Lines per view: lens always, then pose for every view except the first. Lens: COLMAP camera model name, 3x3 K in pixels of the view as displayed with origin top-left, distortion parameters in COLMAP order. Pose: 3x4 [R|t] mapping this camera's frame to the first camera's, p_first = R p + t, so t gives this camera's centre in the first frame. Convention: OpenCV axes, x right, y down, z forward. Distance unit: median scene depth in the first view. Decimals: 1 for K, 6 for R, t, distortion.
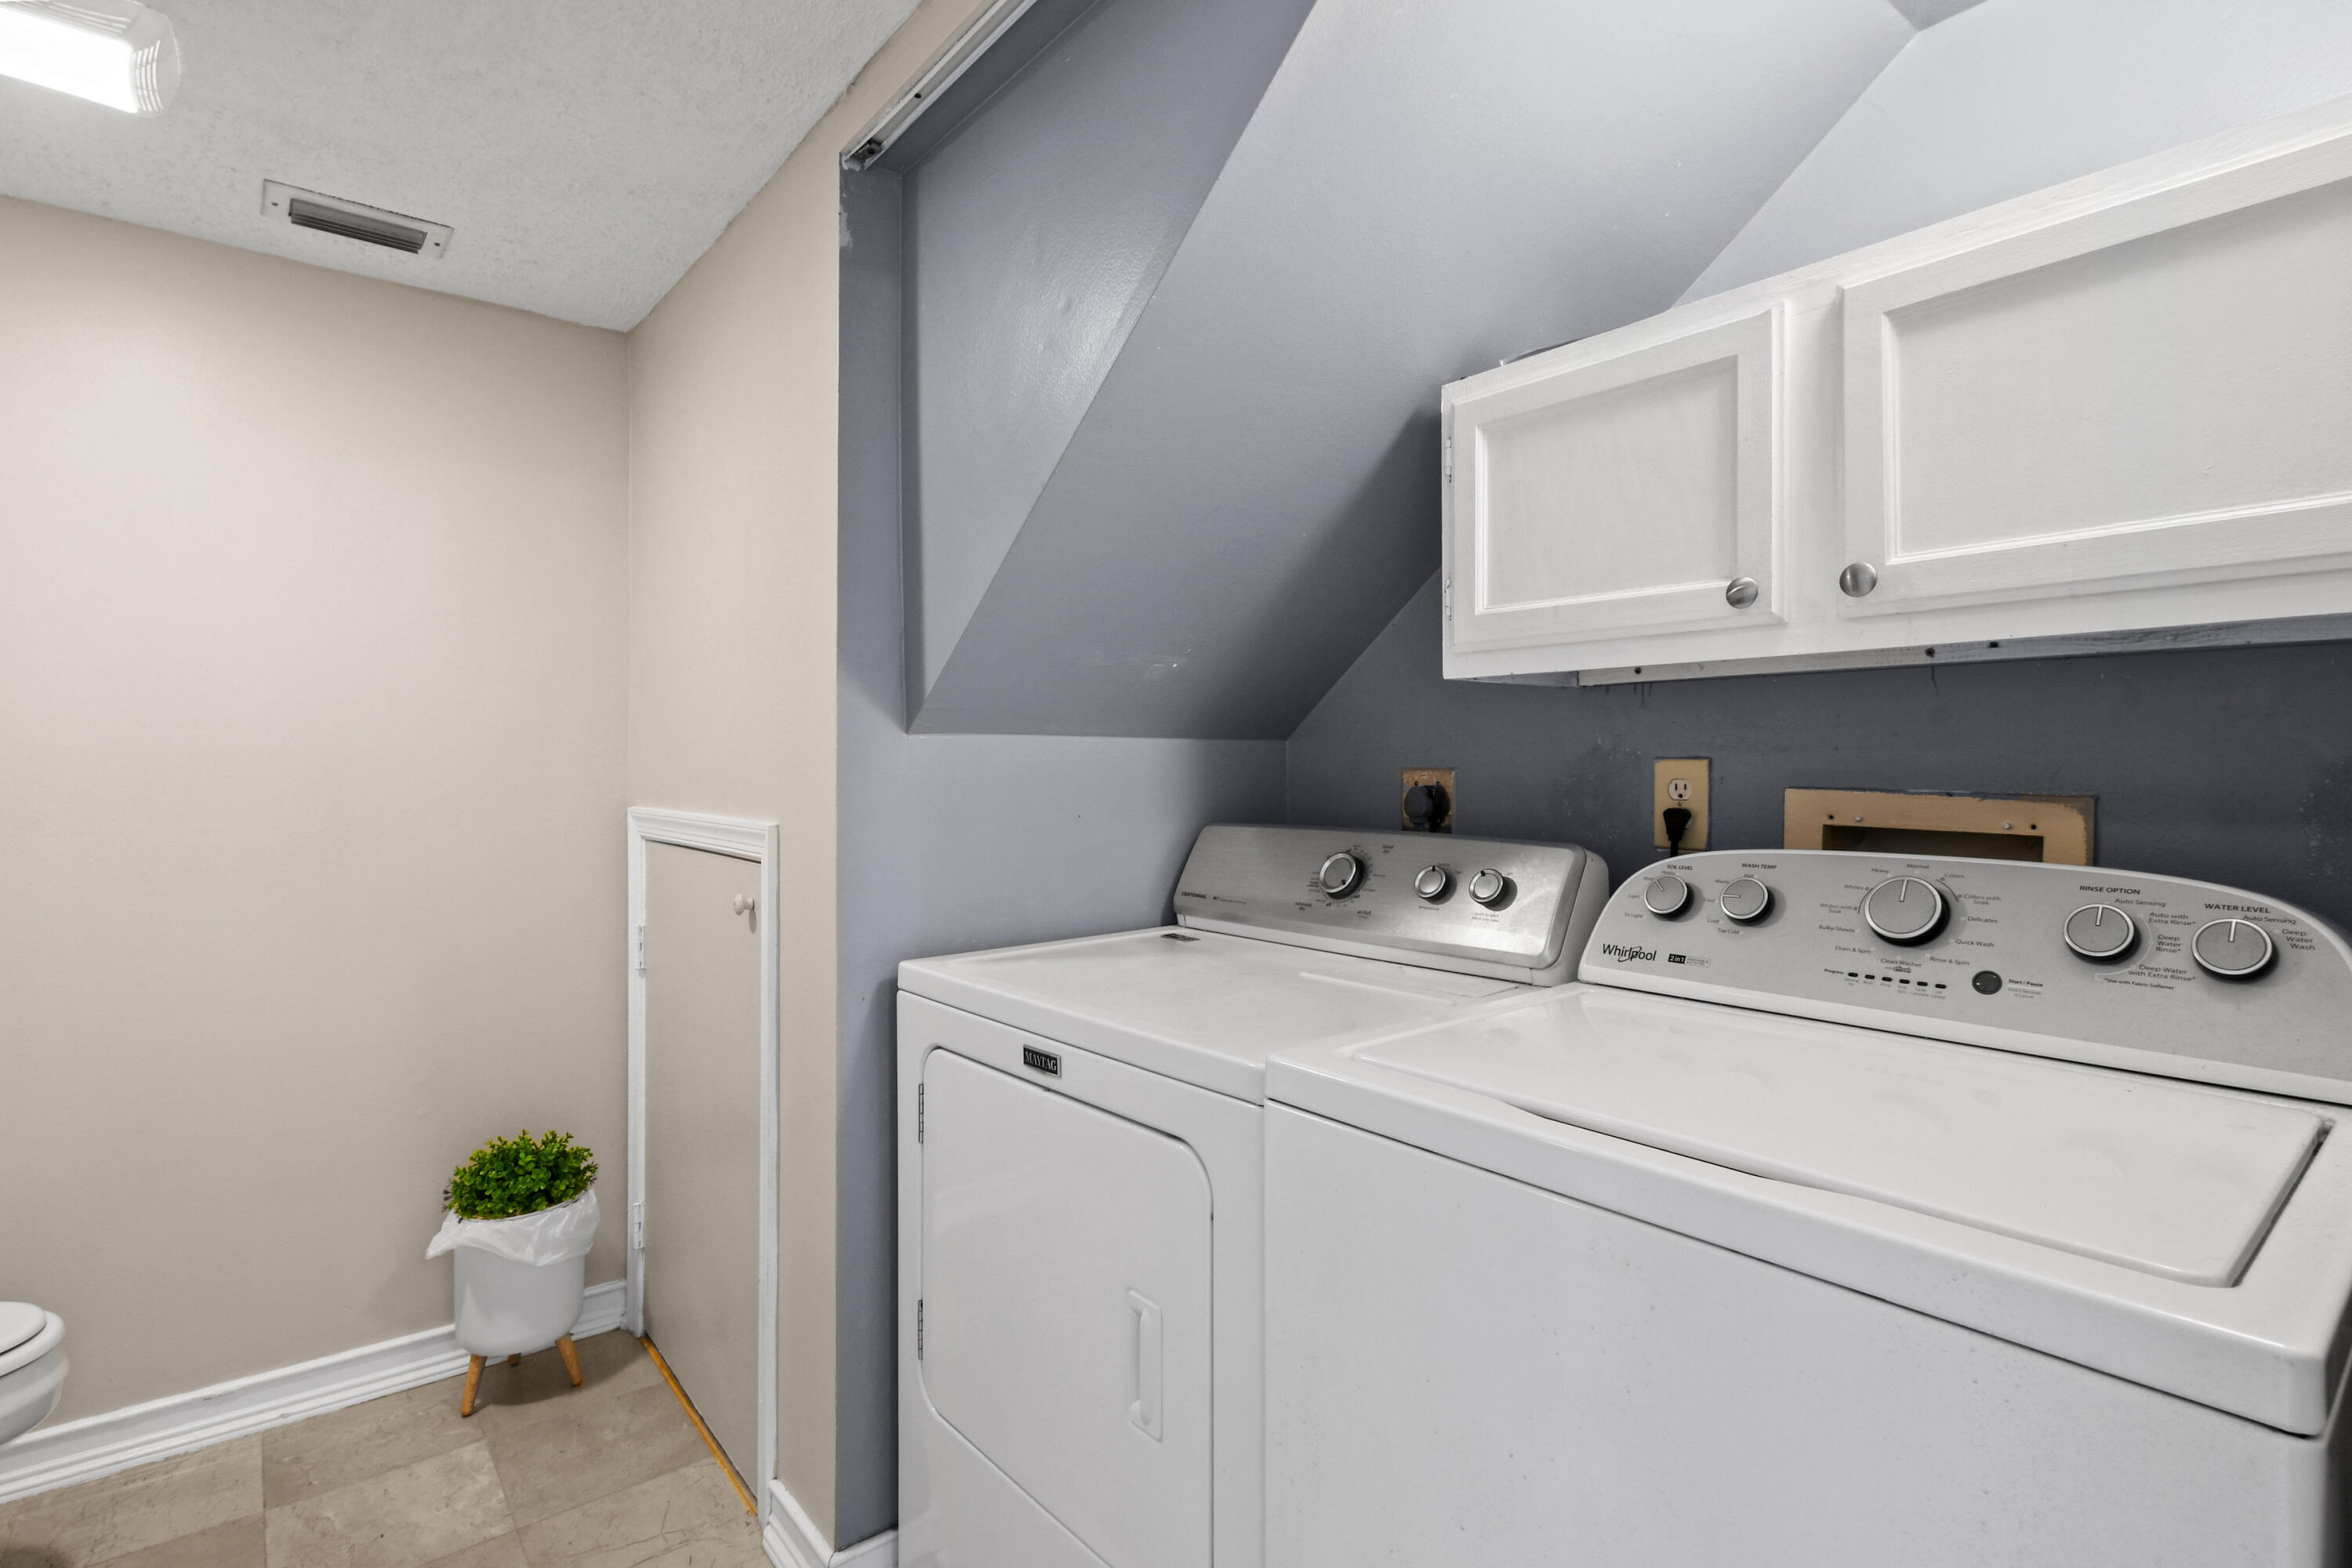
lens RADIAL K [[1102.3, 0, 1185.8], [0, 1102.3, 769.6], [0, 0, 1]] dist [0.001610, -0.000165]
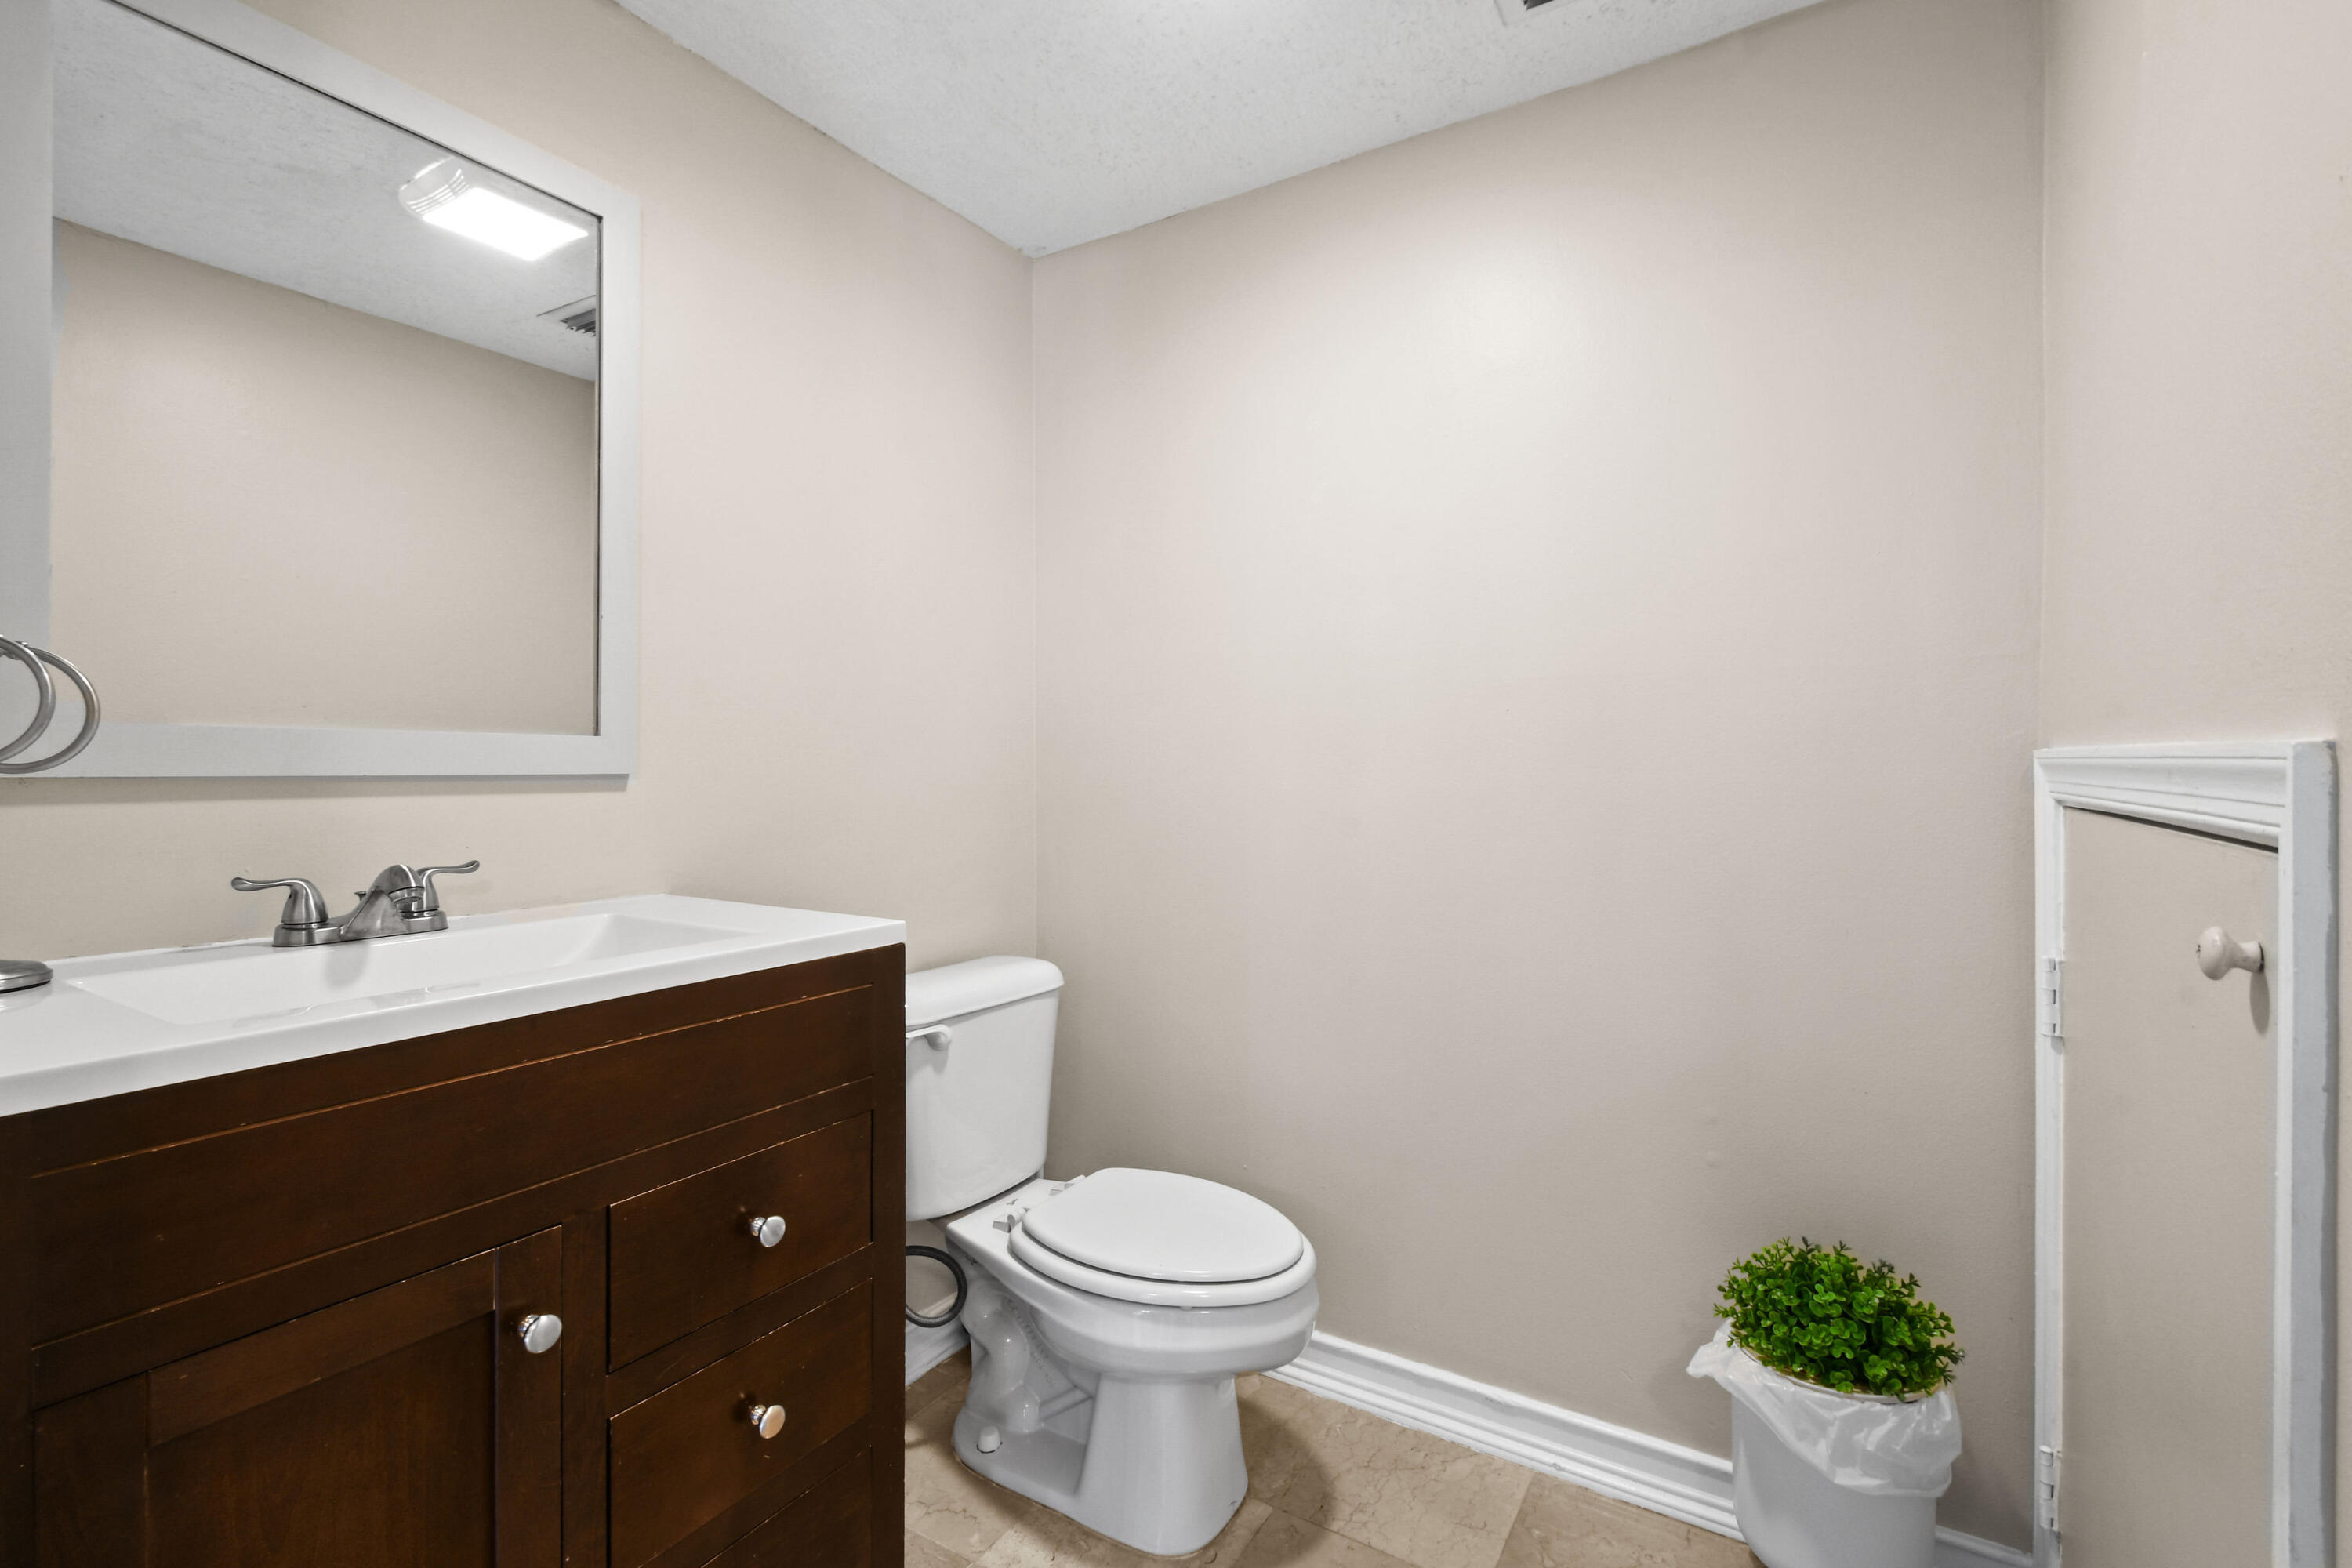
lens RADIAL K [[1058.5, 0, 1181.0], [0, 1058.5, 755.9], [0, 0, 1]] dist [-0.001923, -0.001188]
pose [[0.318205, -0.001320, -0.948021, -0.140515], [-0.006126, 0.999975, -0.003448, 0.047613], [0.948002, 0.006905, 0.318190, 0.453110]]
